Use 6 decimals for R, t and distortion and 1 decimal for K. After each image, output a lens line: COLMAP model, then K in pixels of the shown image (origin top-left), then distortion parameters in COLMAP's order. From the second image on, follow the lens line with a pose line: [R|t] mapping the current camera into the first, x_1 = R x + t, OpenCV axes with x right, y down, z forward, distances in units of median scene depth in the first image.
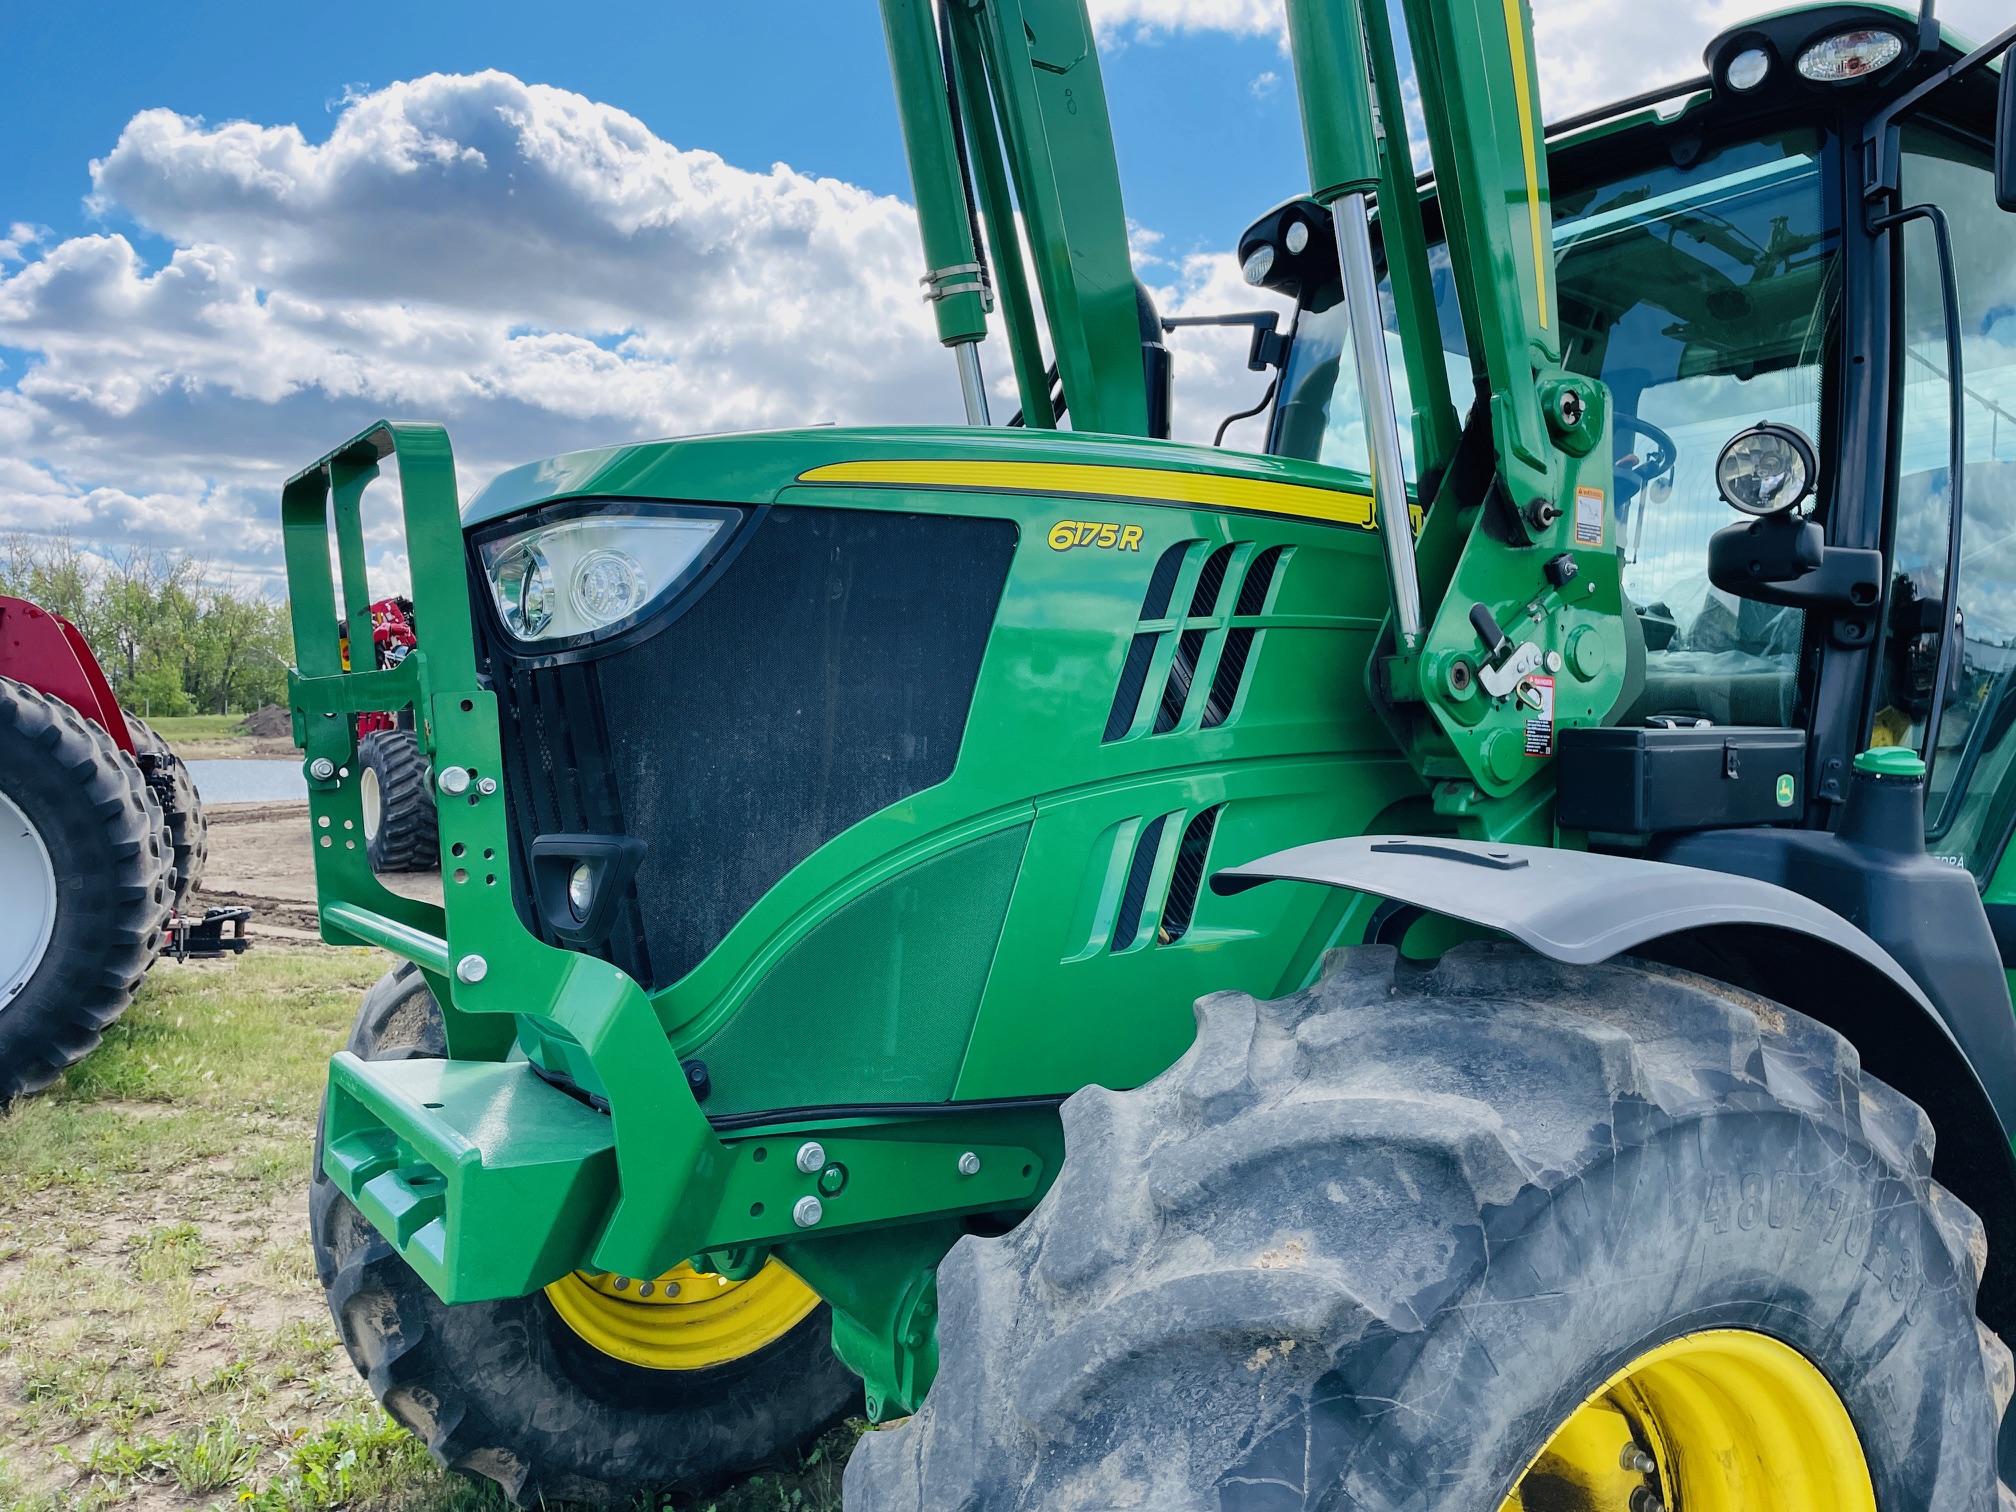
lens RADIAL K [[1480.2, 0, 1006.9], [0, 1480.2, 738.4], [0, 0, 1]] dist [0.084790, -0.115163]
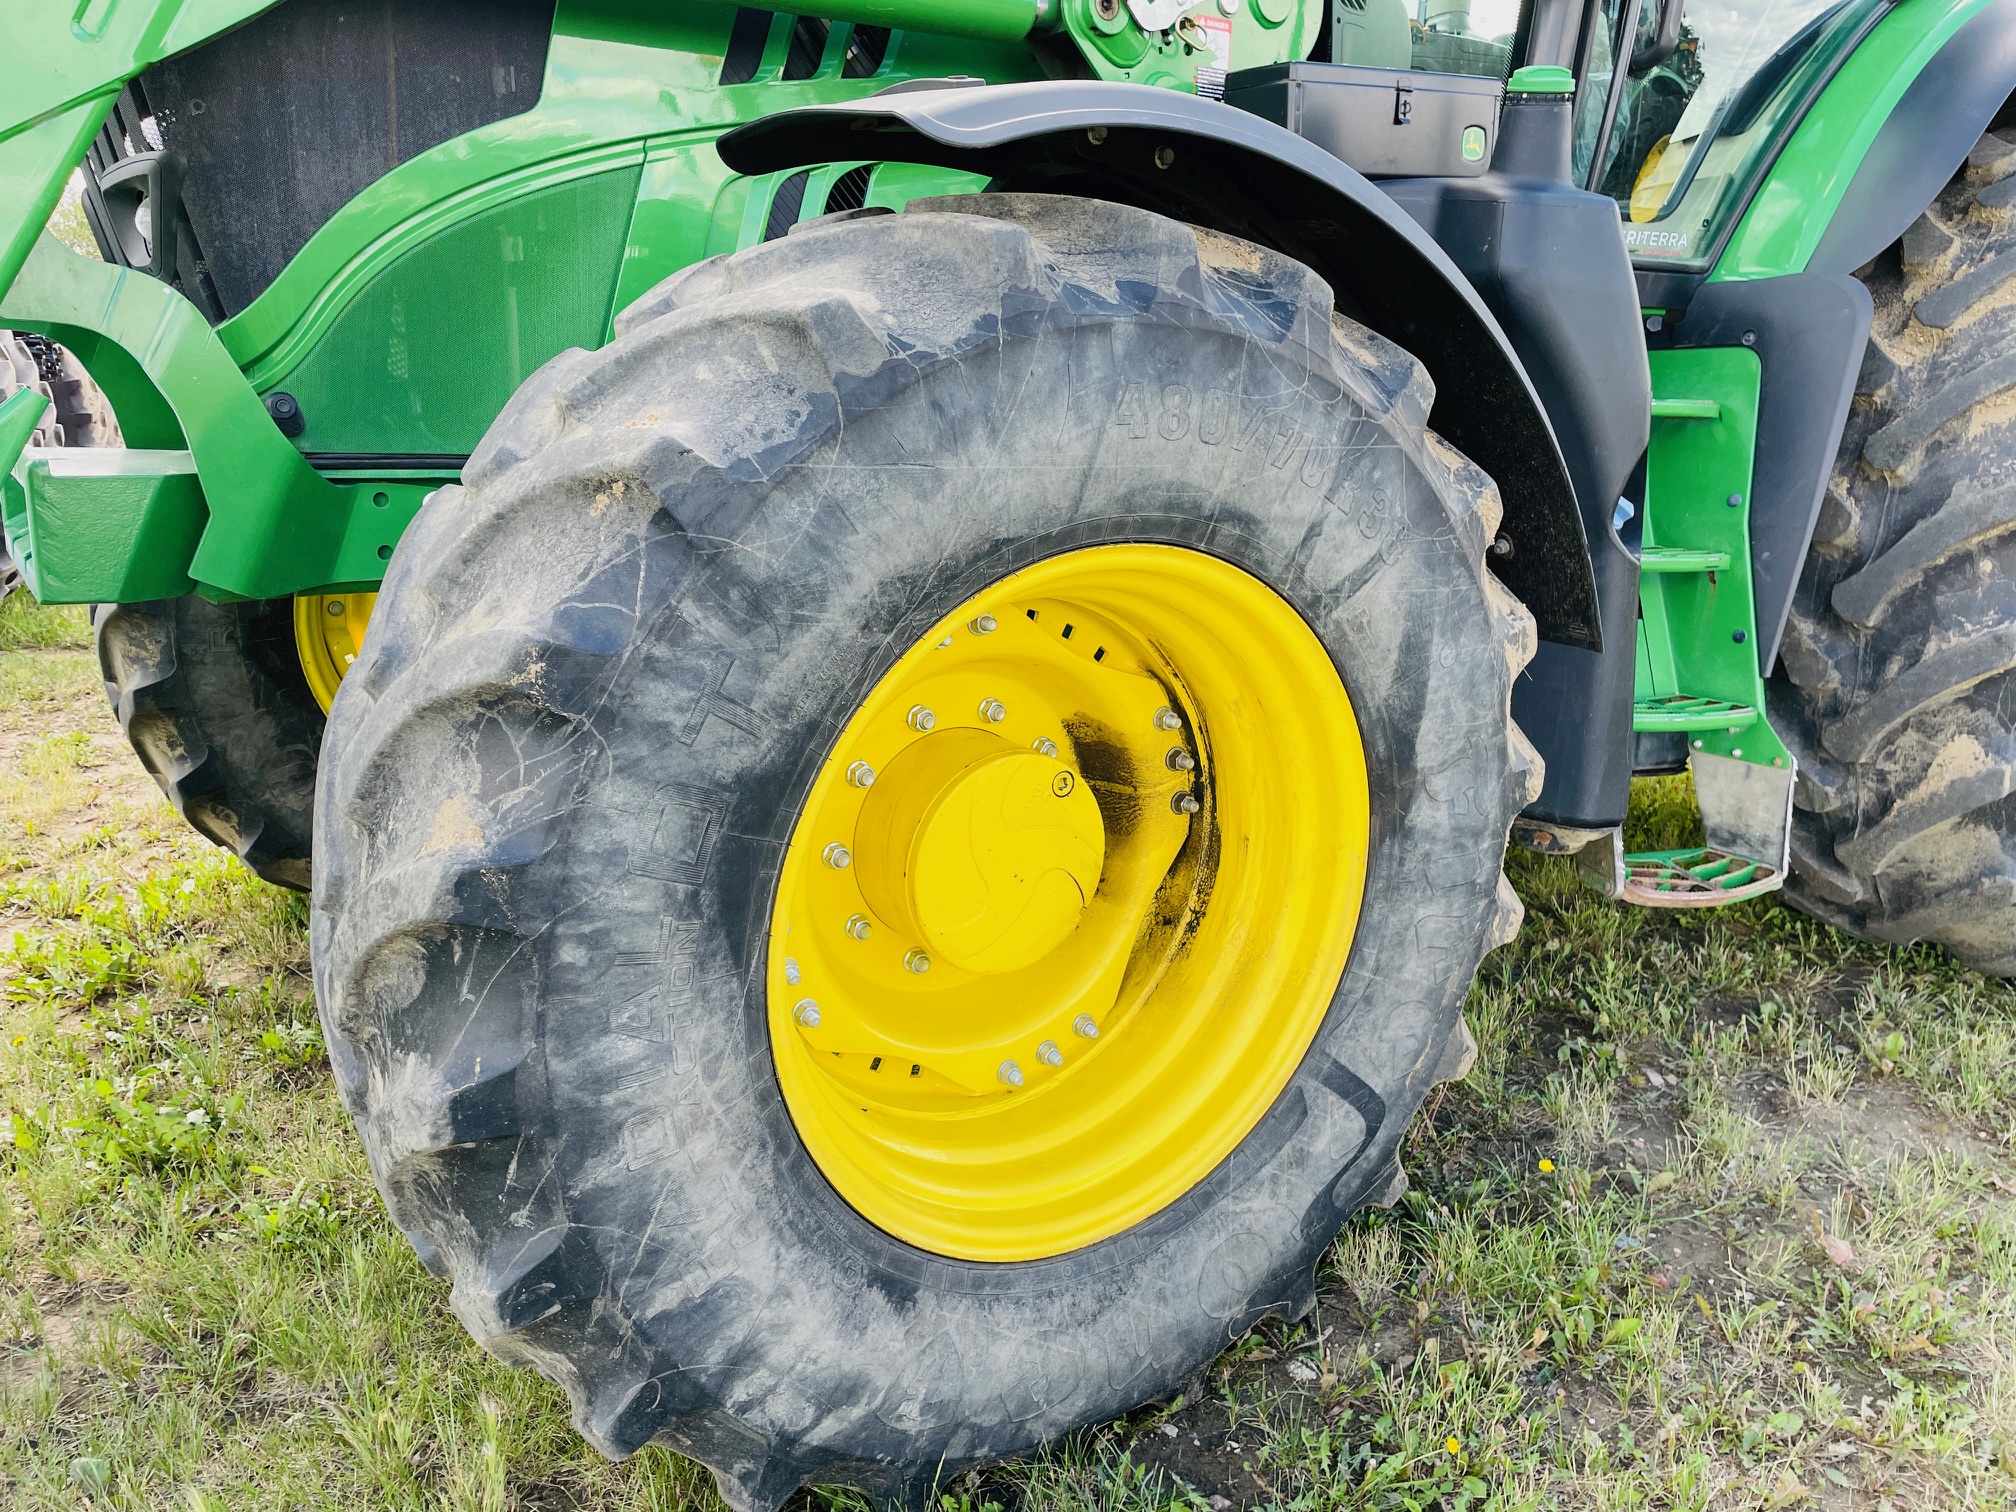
lens RADIAL K [[1480.2, 0, 1006.9], [0, 1480.2, 738.4], [0, 0, 1]] dist [0.084790, -0.115163]
pose [[0.999373, -0.034108, -0.009527, 0.390504], [0.035412, 0.964700, 0.260960, 0.259345], [0.000290, -0.261133, 0.965303, -0.058236]]
